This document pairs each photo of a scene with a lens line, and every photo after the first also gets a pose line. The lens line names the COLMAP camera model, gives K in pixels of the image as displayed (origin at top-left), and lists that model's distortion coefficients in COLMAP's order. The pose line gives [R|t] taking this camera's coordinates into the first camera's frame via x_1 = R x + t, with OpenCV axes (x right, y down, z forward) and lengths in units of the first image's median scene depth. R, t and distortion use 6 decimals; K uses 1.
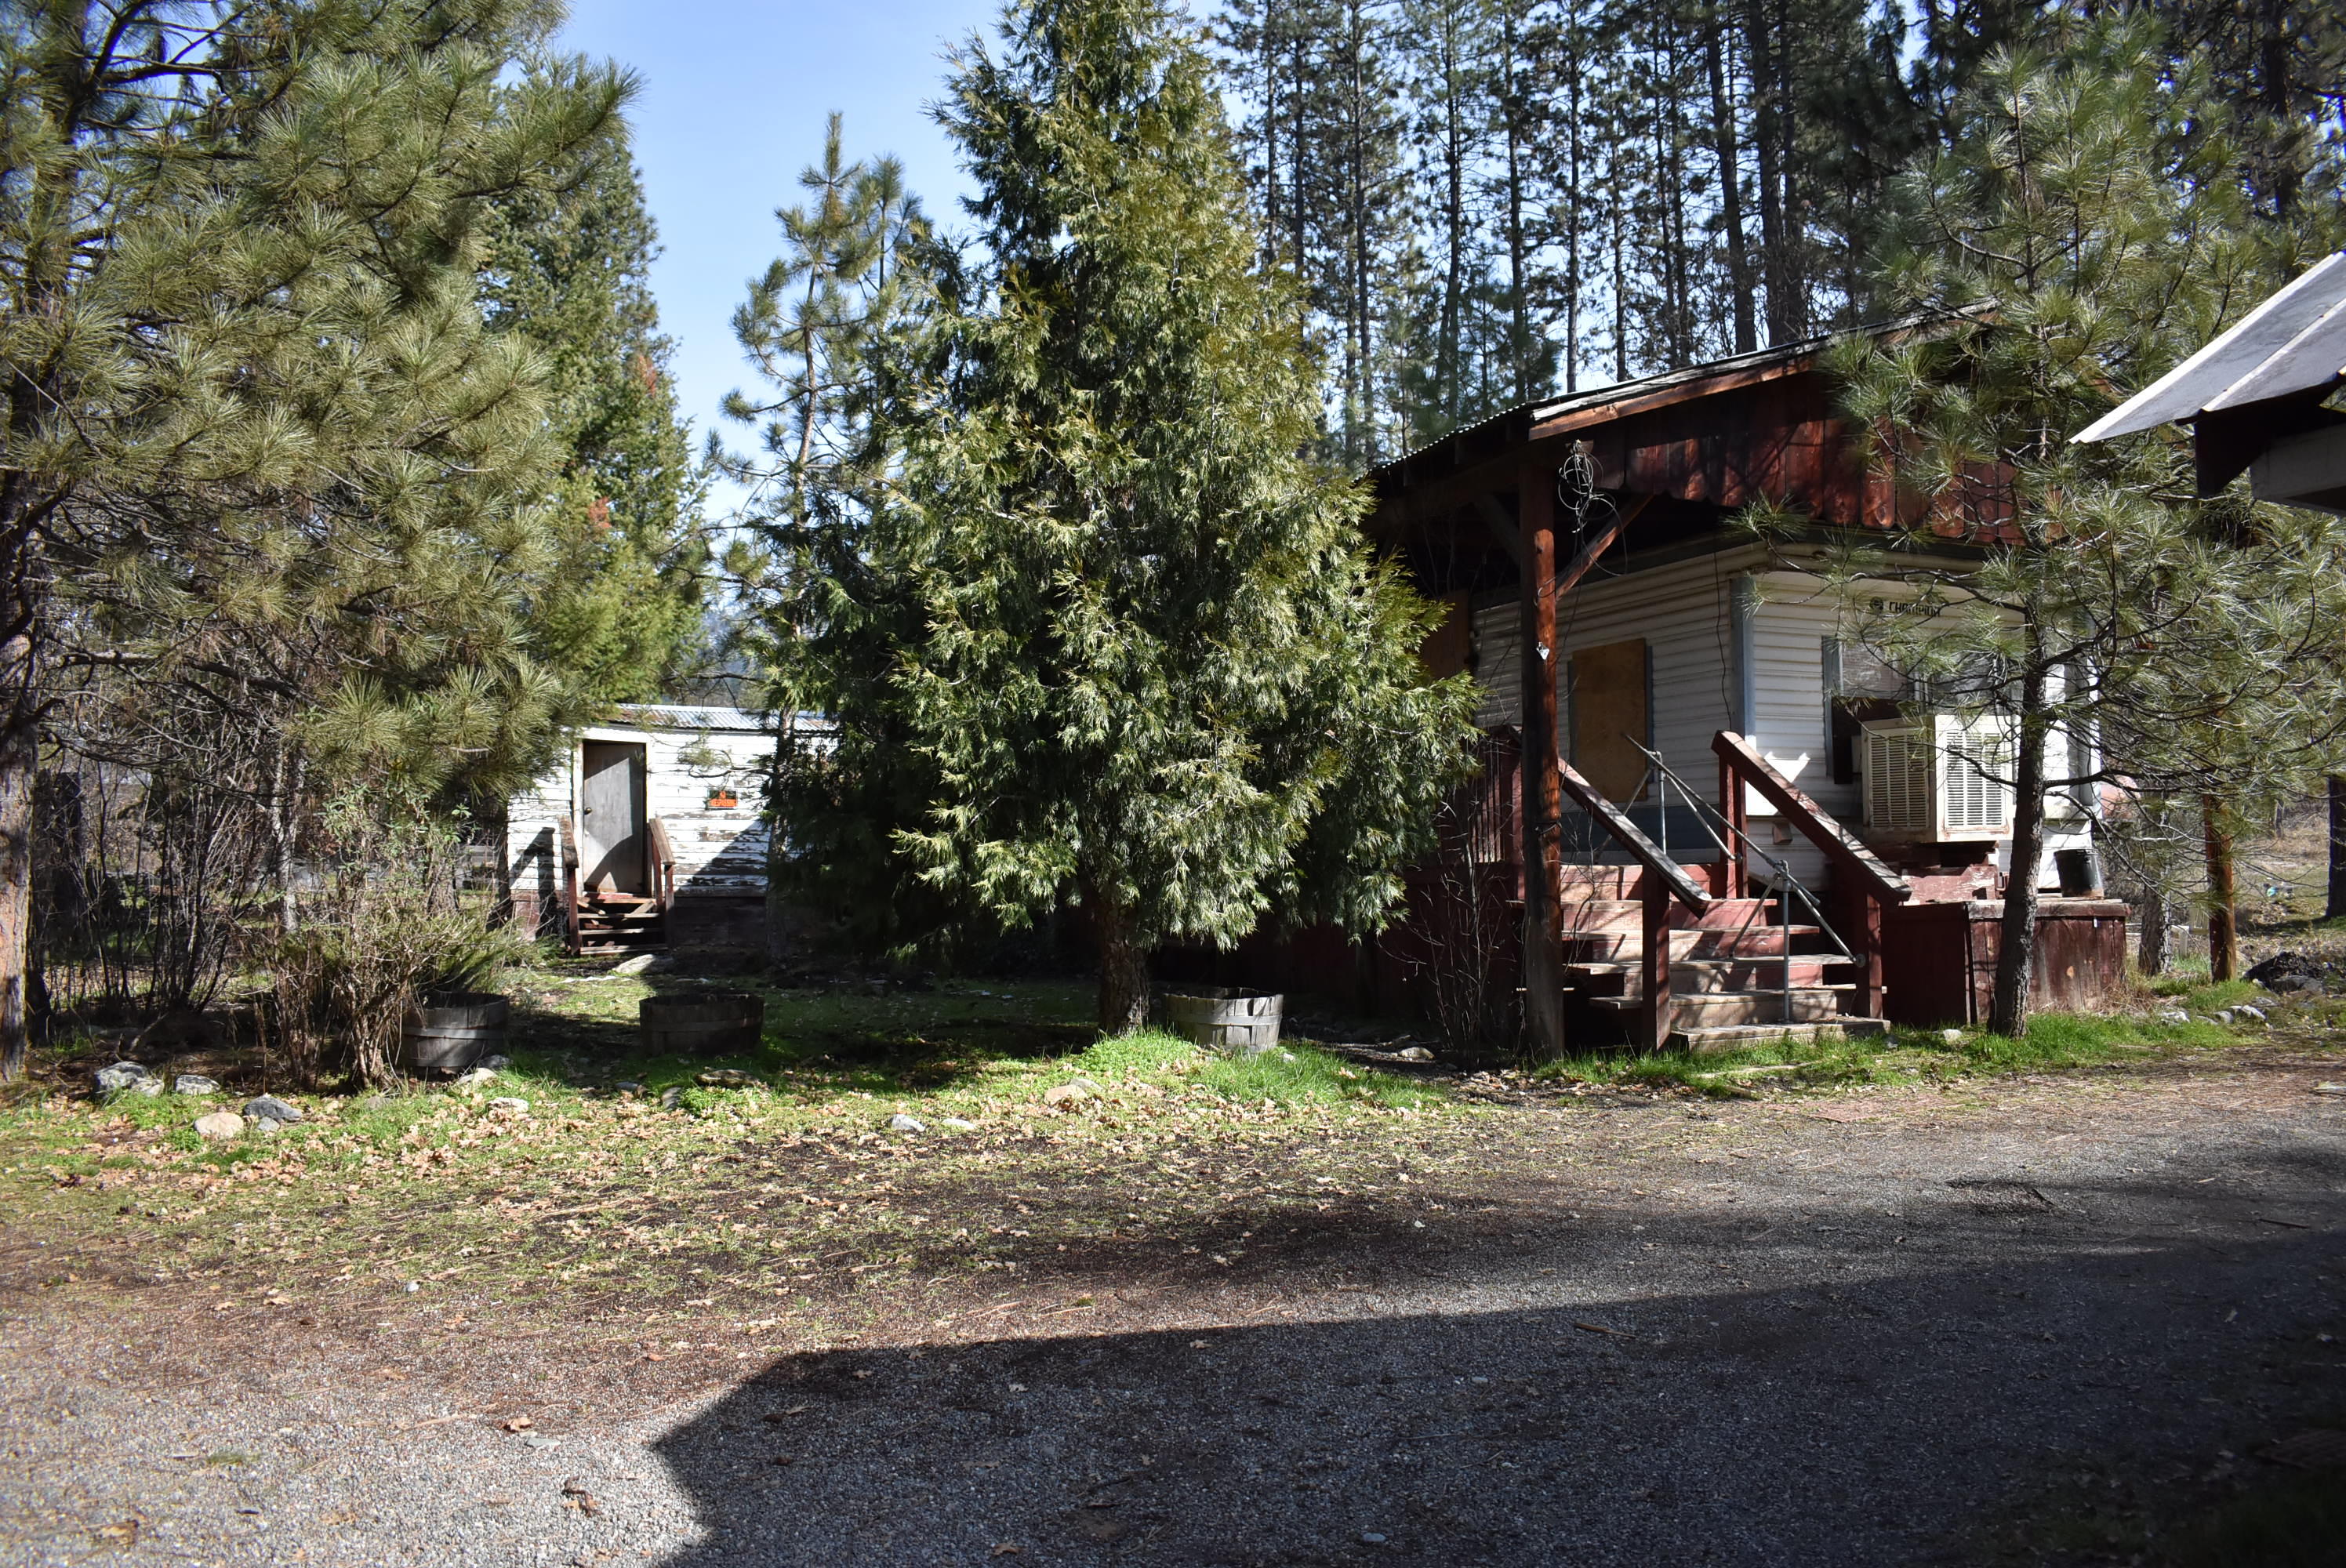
lens RADIAL K [[1878.6, 0, 1172.4], [0, 1878.6, 783.2], [0, 0, 1]] dist [-0.084836, -0.002446]
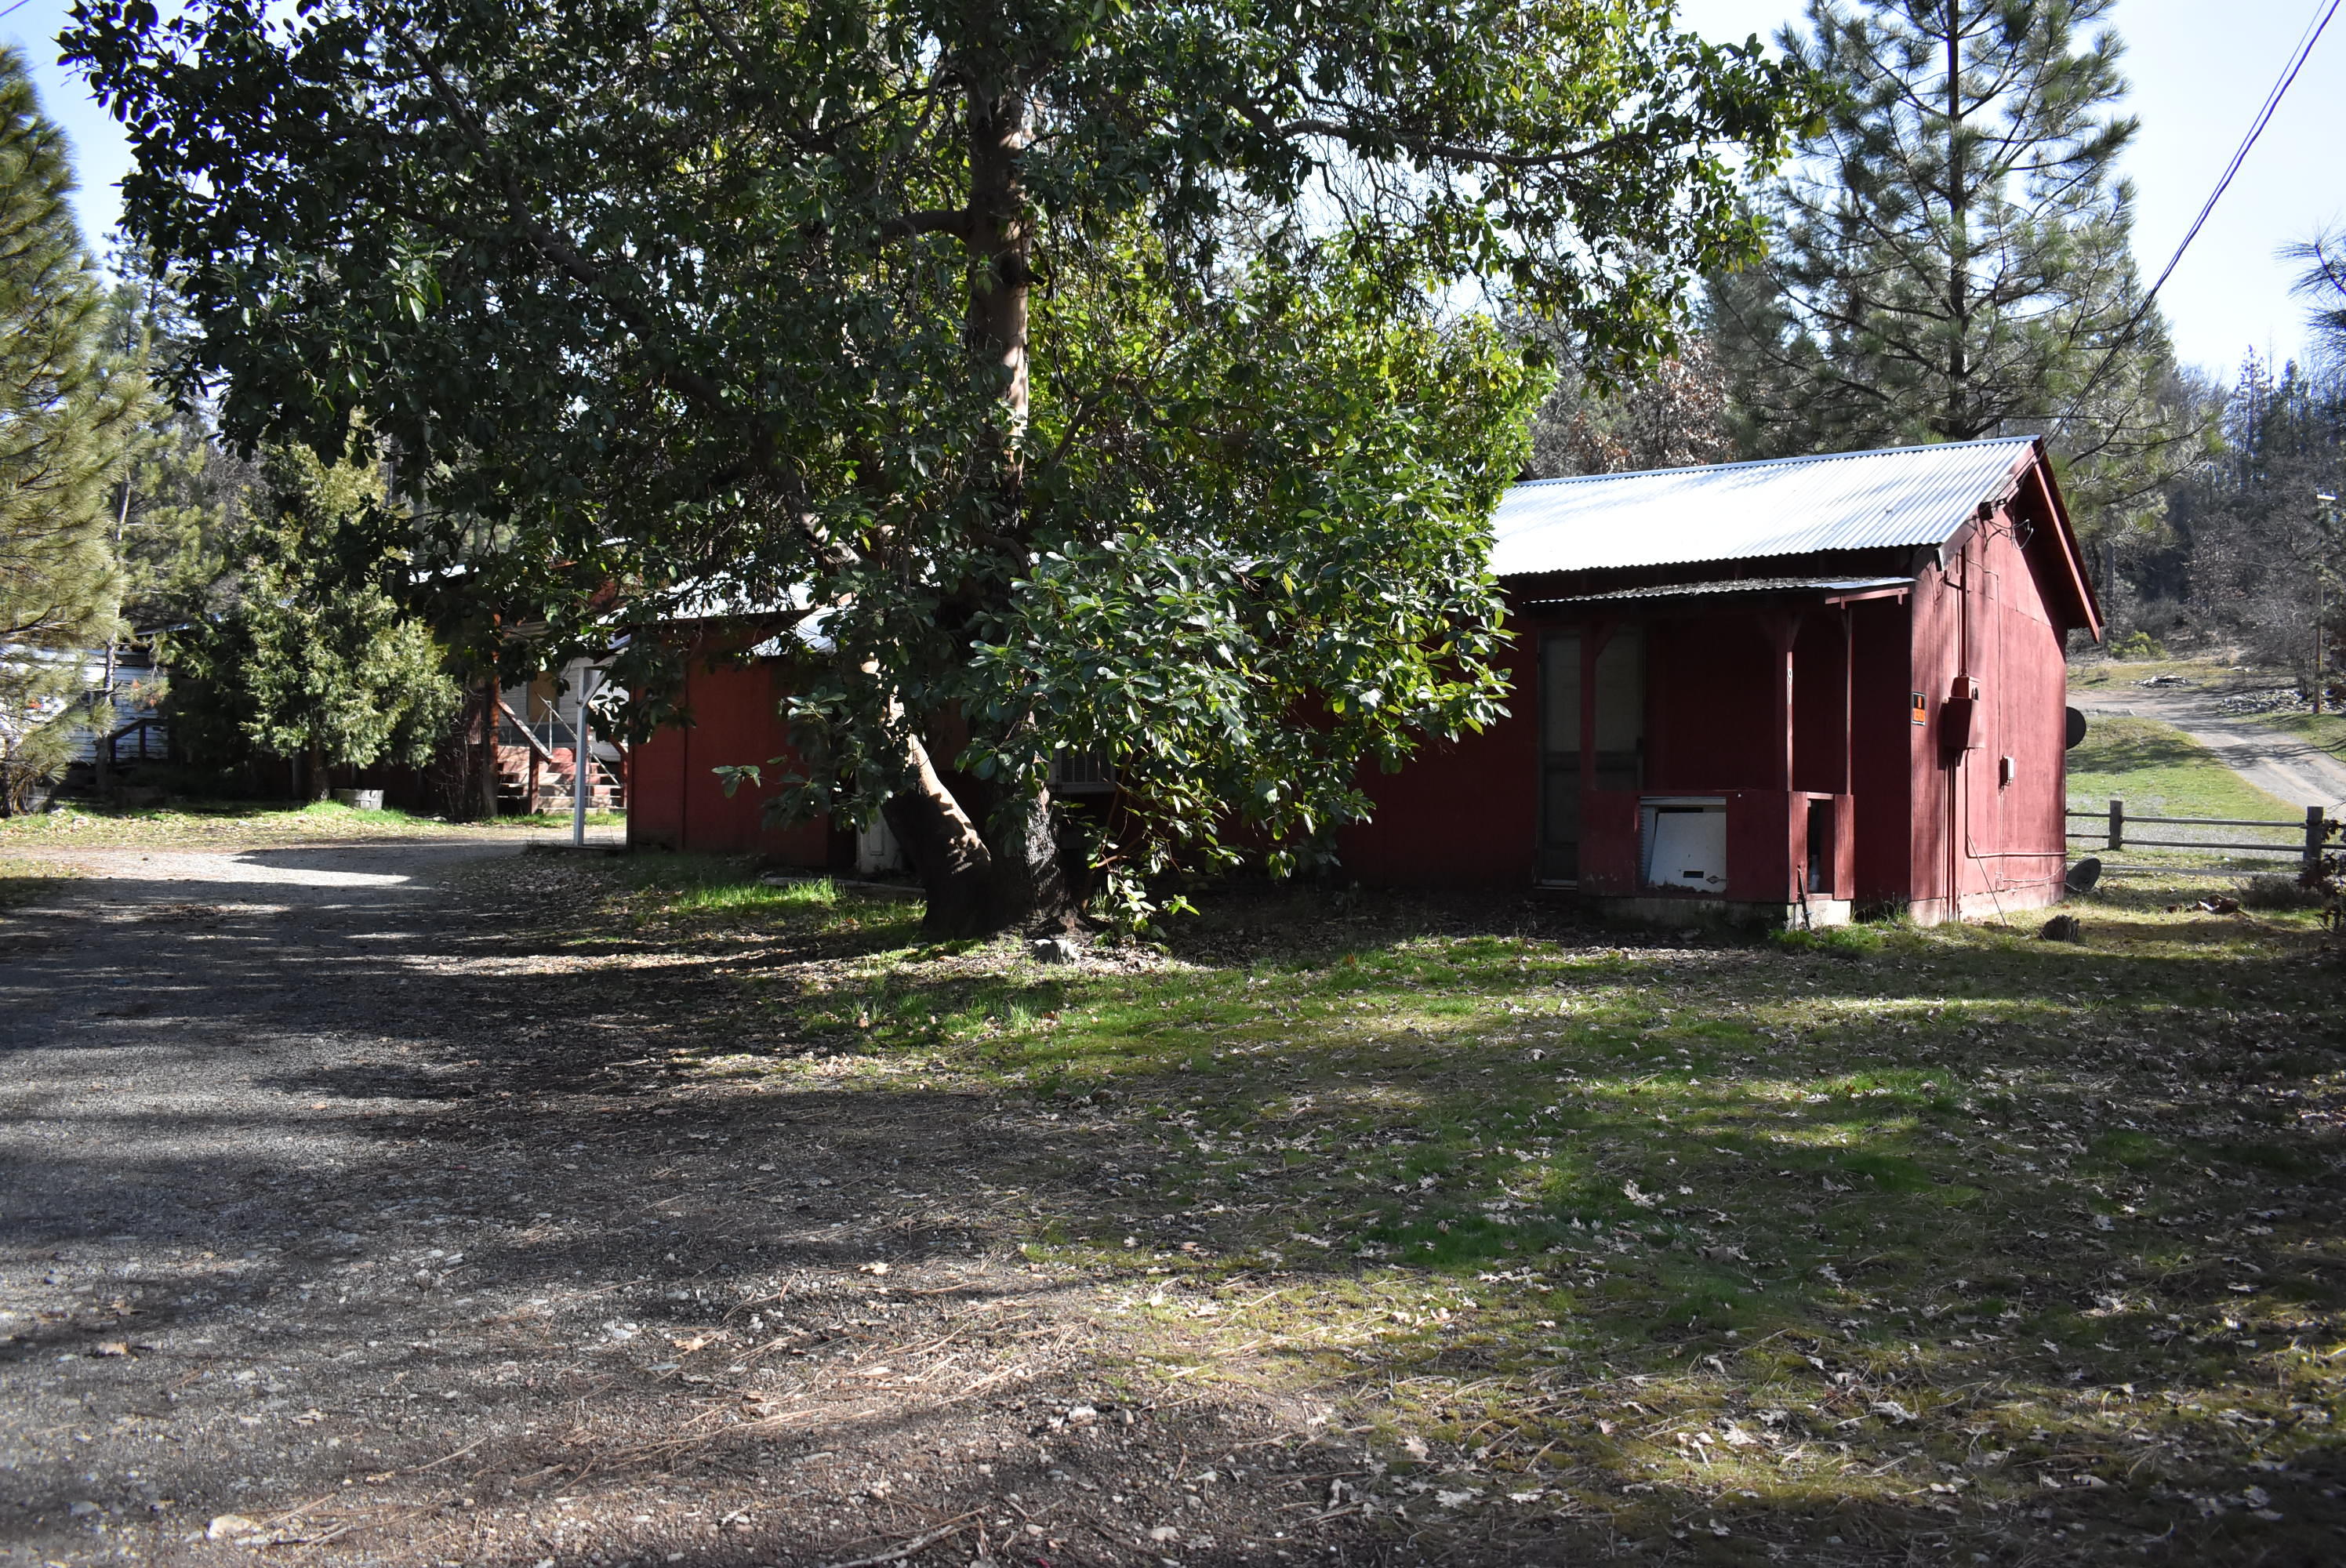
lens RADIAL K [[1878.6, 0, 1170.7], [0, 1878.6, 779.9], [0, 0, 1]] dist [-0.084836, -0.002446]
pose [[0.893529, 0.022051, 0.448463, -0.131277], [-0.039227, 0.998808, 0.029045, -0.021178], [-0.447288, -0.043545, 0.893329, -2.007400]]
